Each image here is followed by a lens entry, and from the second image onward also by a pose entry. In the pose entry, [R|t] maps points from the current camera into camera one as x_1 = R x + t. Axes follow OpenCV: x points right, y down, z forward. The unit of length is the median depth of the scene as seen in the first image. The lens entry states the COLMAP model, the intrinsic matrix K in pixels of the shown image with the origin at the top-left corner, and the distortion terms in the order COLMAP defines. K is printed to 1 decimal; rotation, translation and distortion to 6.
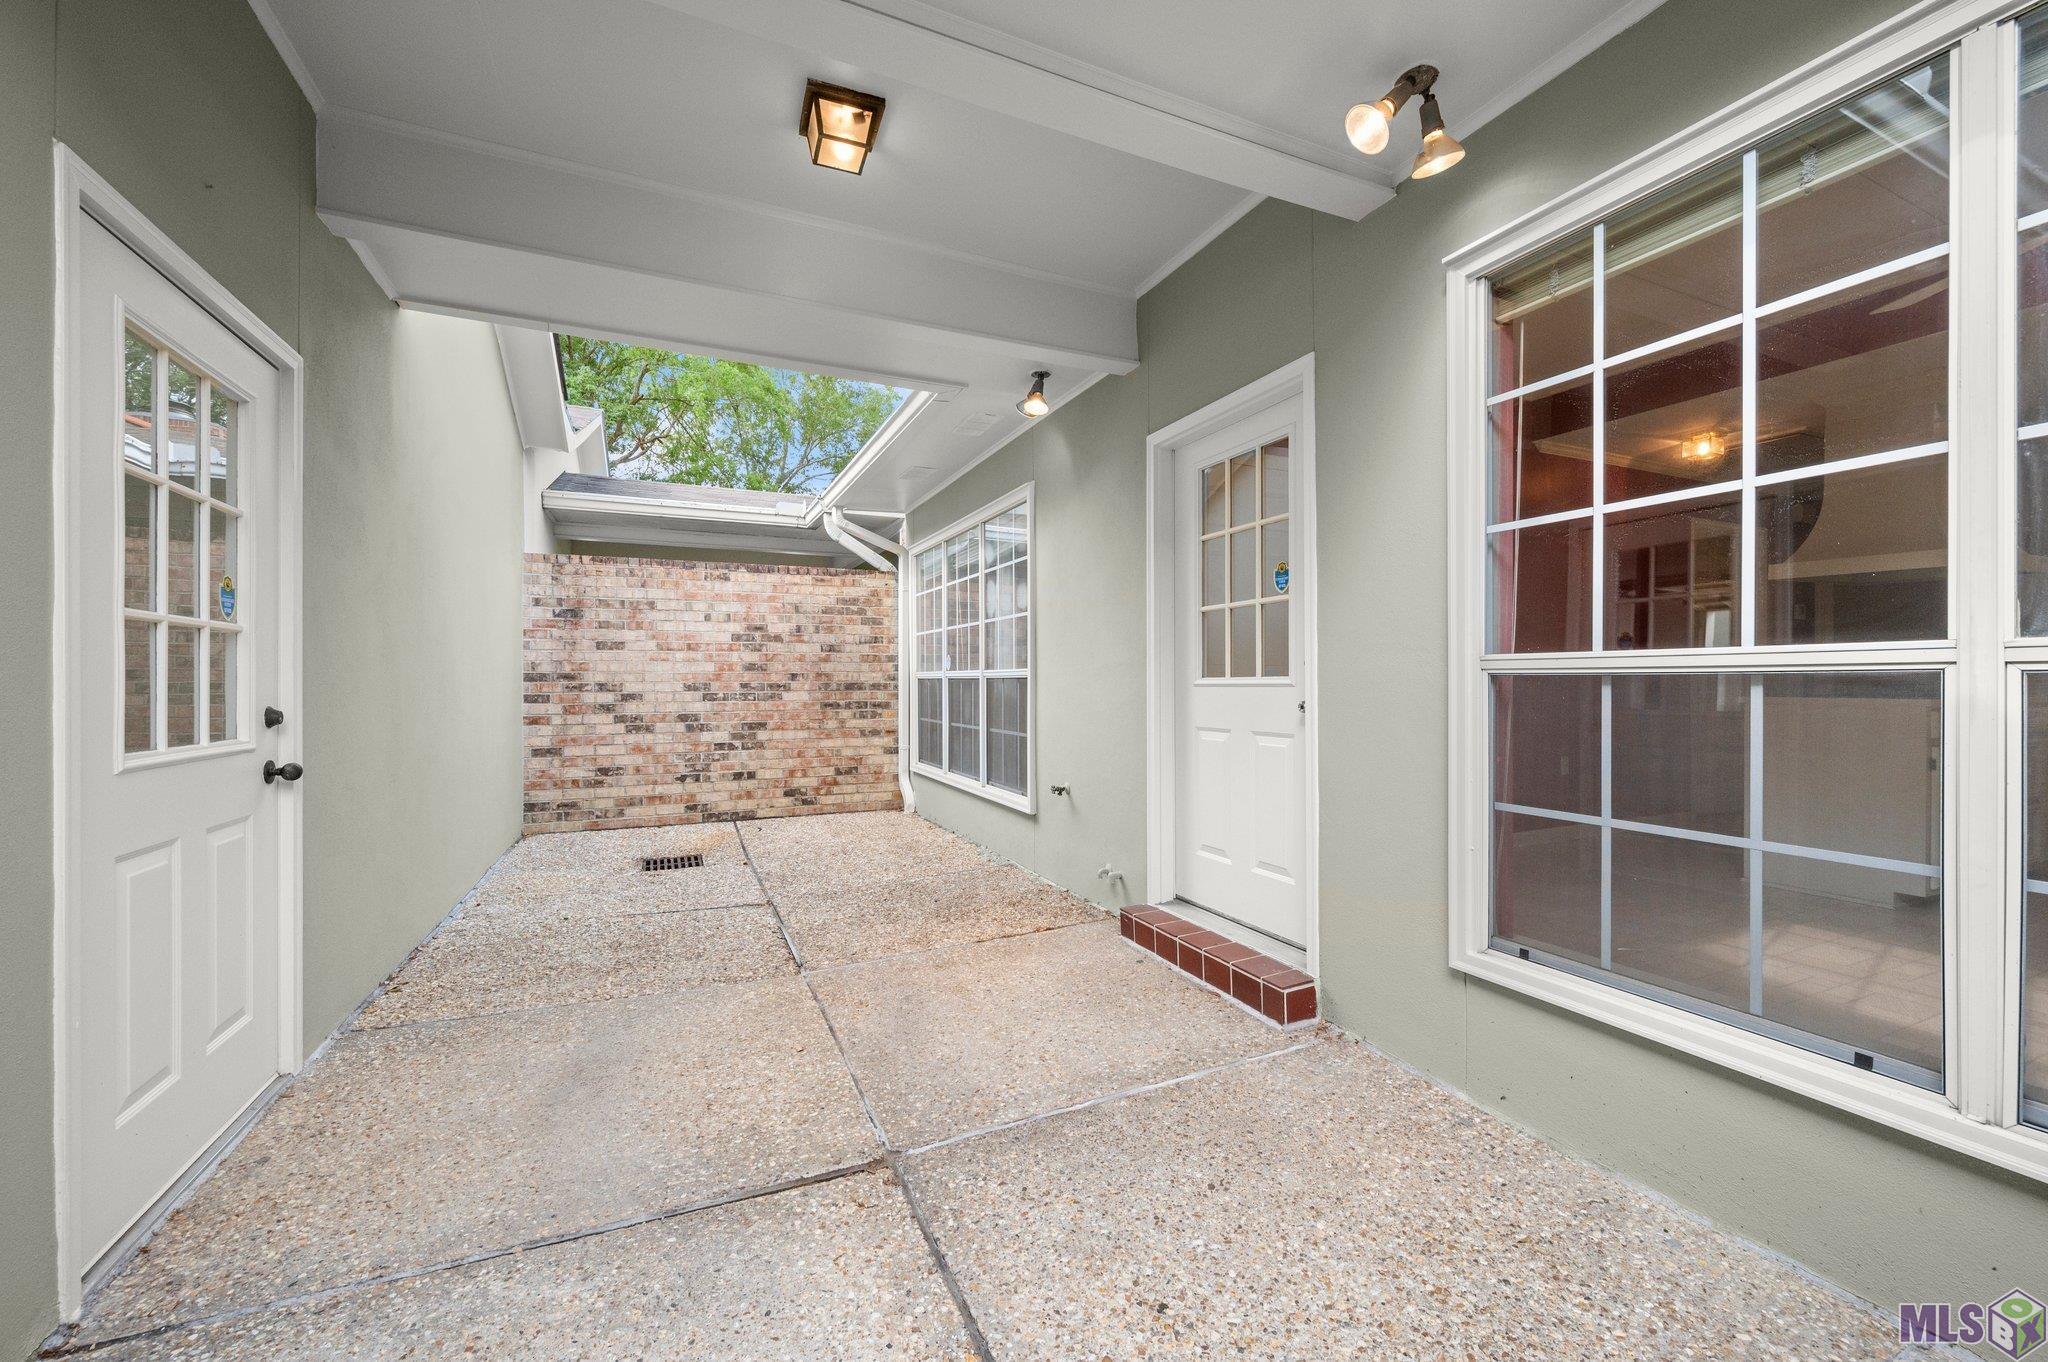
lens RADIAL K [[816.5, 0, 1026.3], [0, 816.5, 679.4], [0, 0, 1]] dist [-0.000513, -0.000074]
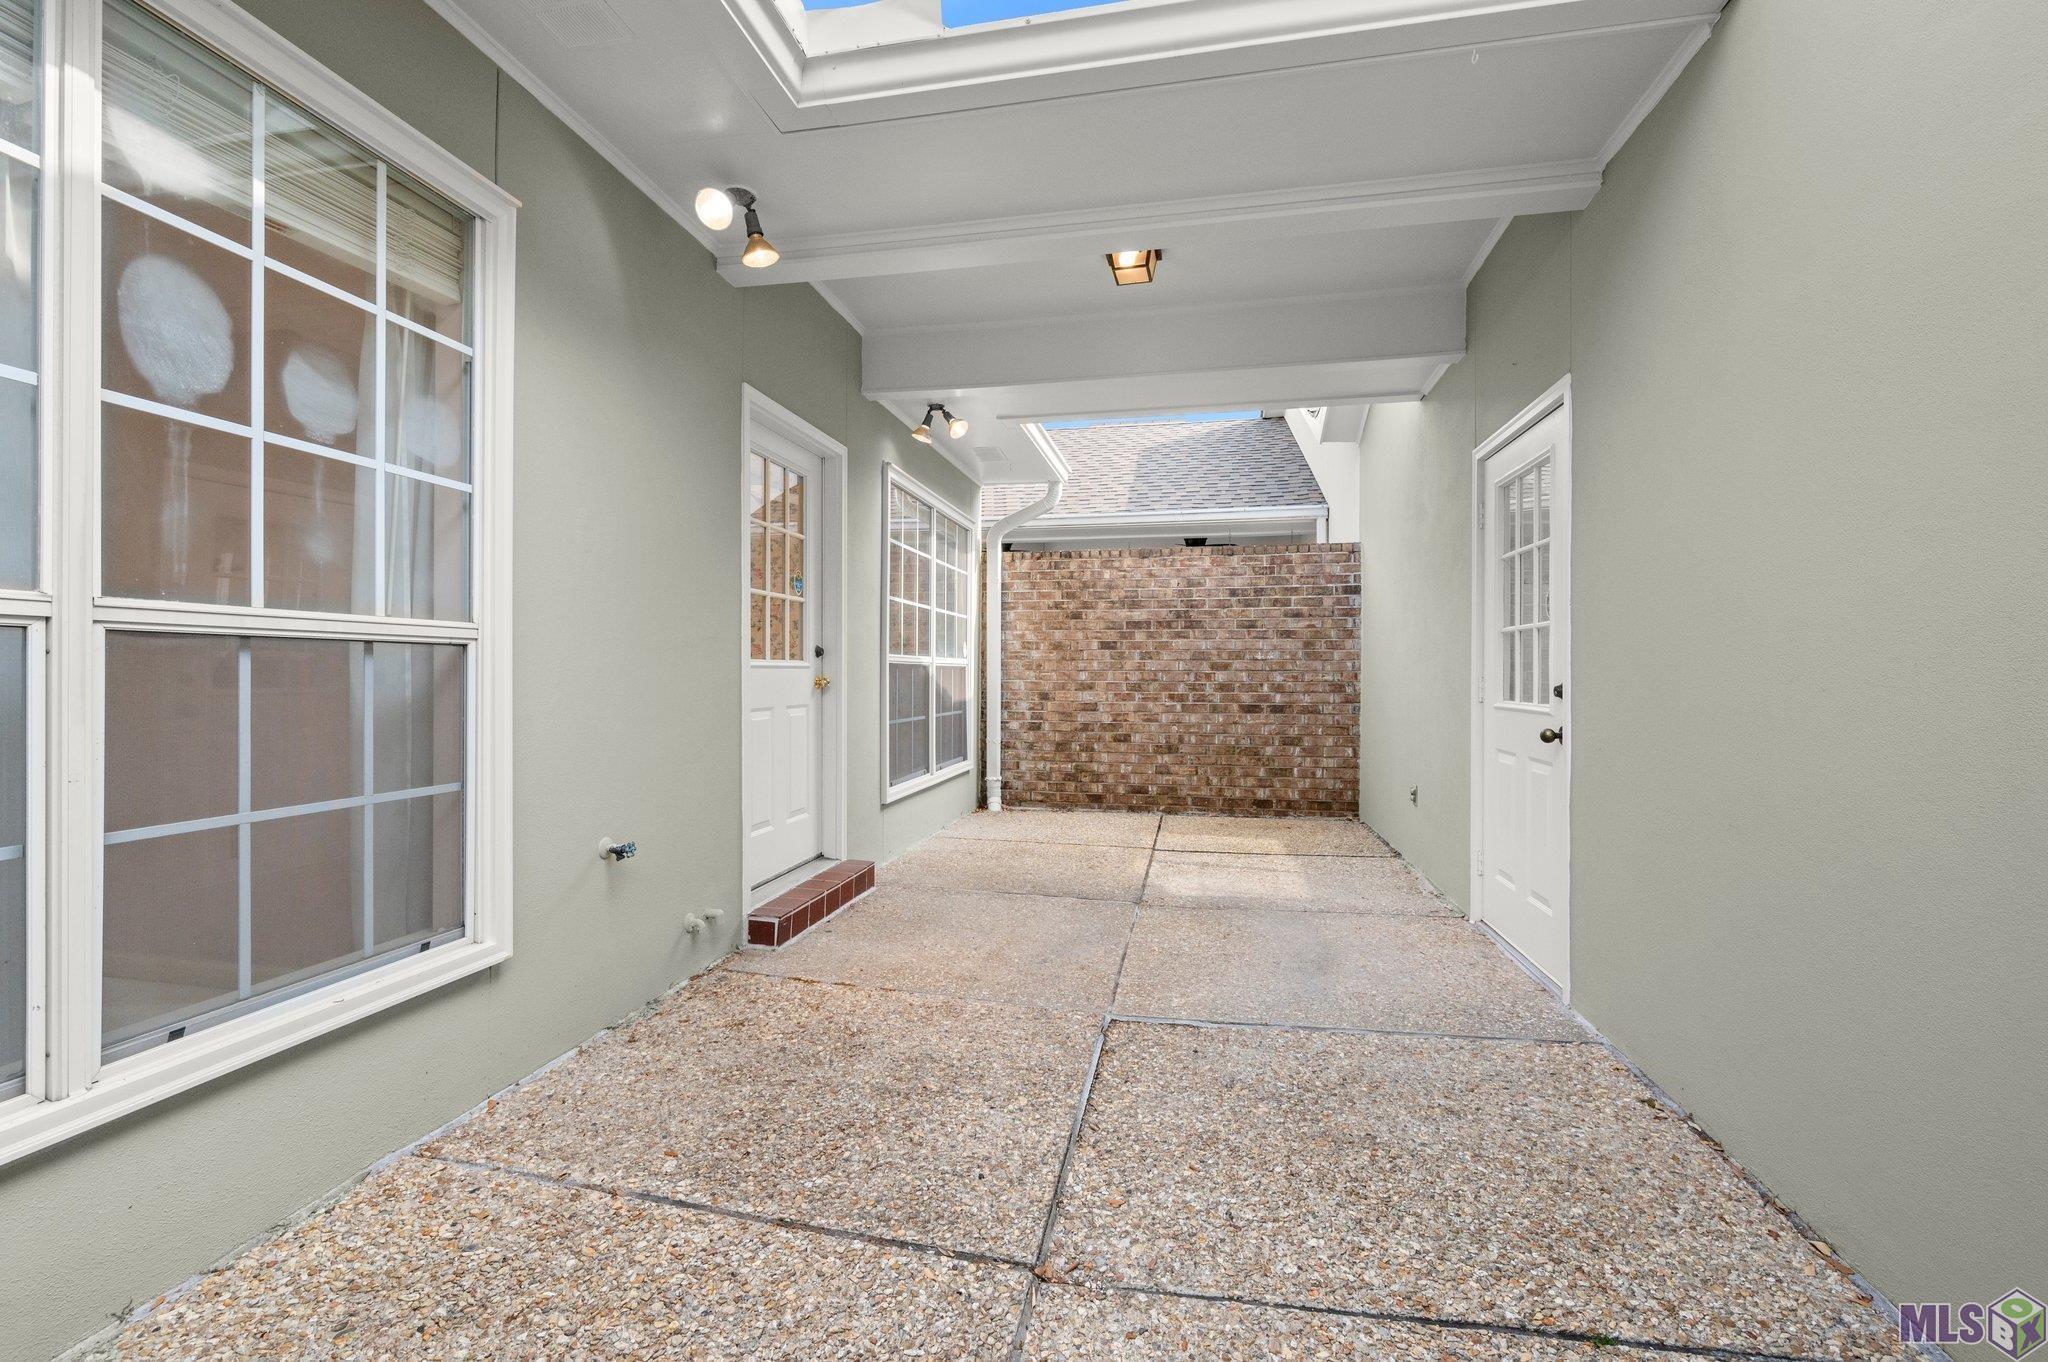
lens RADIAL K [[887.7, 0, 1025.4], [0, 887.7, 678.6], [0, 0, 1]] dist [0.000548, -0.000002]
pose [[-0.819018, -0.002721, 0.573761, -0.760558], [-0.002644, 0.999996, 0.000969, 0.021673], [-0.573762, -0.000723, -0.819022, 1.891103]]
